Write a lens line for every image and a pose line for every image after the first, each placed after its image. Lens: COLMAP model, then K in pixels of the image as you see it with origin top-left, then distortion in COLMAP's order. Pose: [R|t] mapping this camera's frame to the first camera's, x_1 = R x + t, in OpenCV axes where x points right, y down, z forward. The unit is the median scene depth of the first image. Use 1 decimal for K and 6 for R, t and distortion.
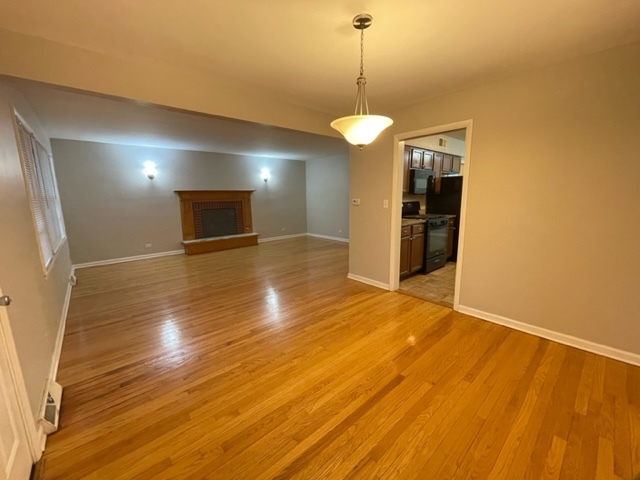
lens RADIAL K [[260.5, 0, 322.2], [0, 260.5, 238.5], [0, 0, 1]] dist [-0.001259, 0.000024]
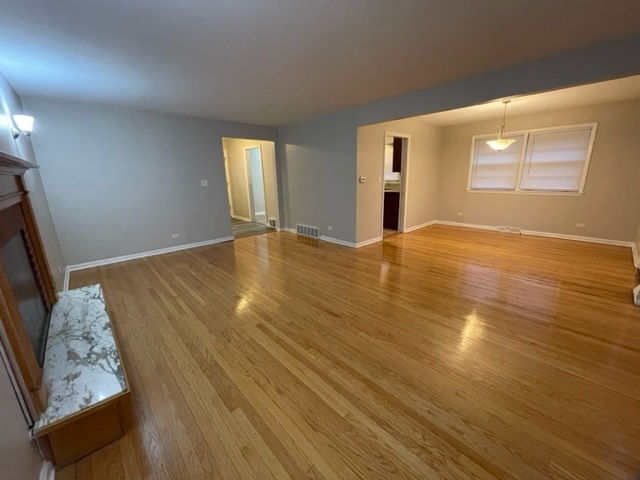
lens RADIAL K [[260.5, 0, 322.8], [0, 260.5, 242.8], [0, 0, 1]] dist [-0.001259, 0.000024]
pose [[-0.018044, -0.237985, 0.971101, -1.396814], [0.187514, 0.953220, 0.237087, -0.239461], [-0.982096, 0.186373, 0.027426, 1.583402]]
